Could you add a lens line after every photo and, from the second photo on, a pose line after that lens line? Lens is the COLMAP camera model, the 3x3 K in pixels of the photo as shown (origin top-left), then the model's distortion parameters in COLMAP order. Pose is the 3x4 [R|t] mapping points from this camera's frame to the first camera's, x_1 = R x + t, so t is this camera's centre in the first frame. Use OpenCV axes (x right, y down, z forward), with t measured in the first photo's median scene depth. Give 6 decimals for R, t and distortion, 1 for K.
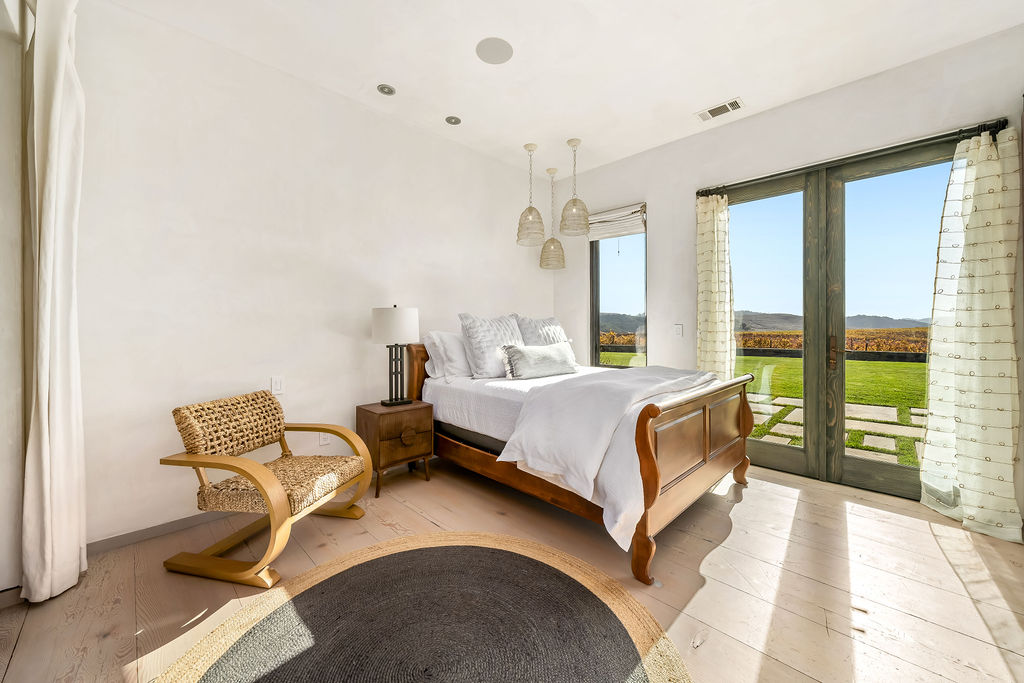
lens RADIAL K [[390.1, 0, 501.6], [0, 390.1, 323.4], [0, 0, 1]] dist [-0.001780, -0.000740]
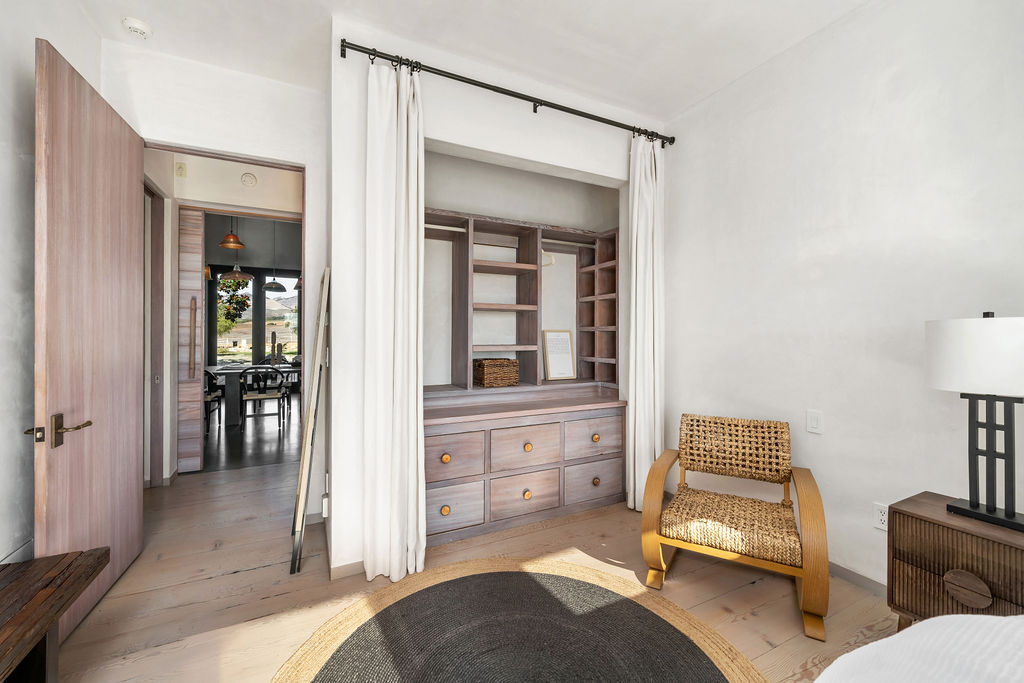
lens RADIAL K [[405.6, 0, 518.5], [0, 405.6, 336.0], [0, 0, 1]] dist [-0.001176, -0.000461]
pose [[-0.277335, -0.000177, -0.960773, 0.450629], [0.003999, 0.999991, -0.001338, -0.024225], [0.960765, -0.004213, -0.277332, 0.709526]]
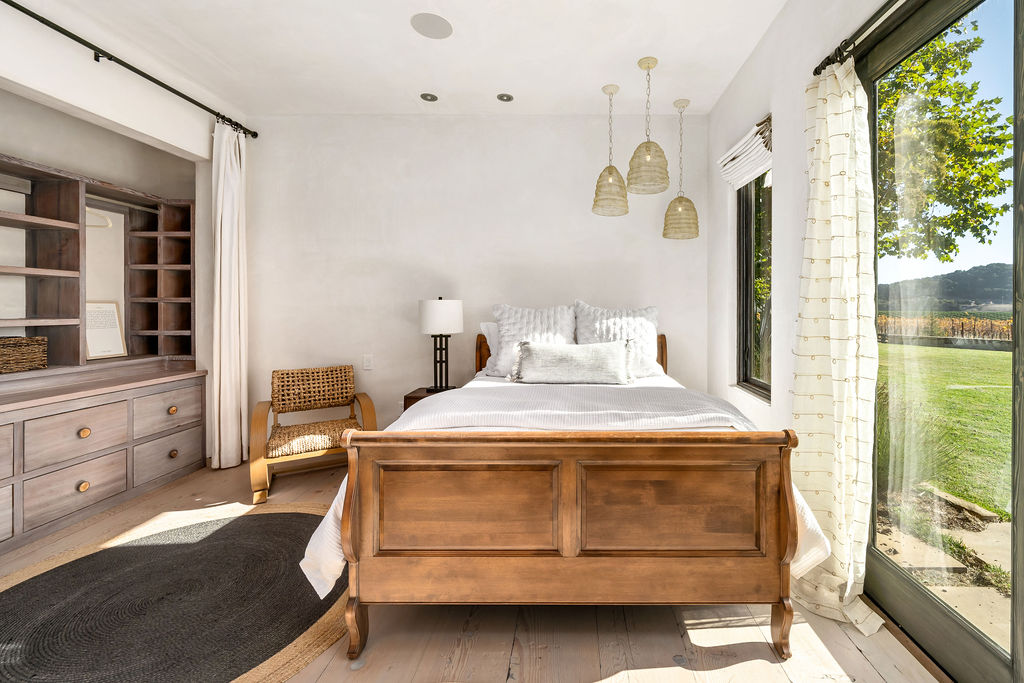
lens RADIAL K [[417.6, 0, 558.6], [0, 417.6, 310.7], [0, 0, 1]] dist [-0.002986, 0.000690]
pose [[0.718031, 0.006214, -0.695983, 0.907832], [0.001698, 0.999942, 0.010679, -0.026806], [0.696009, -0.008850, 0.717979, 0.504368]]
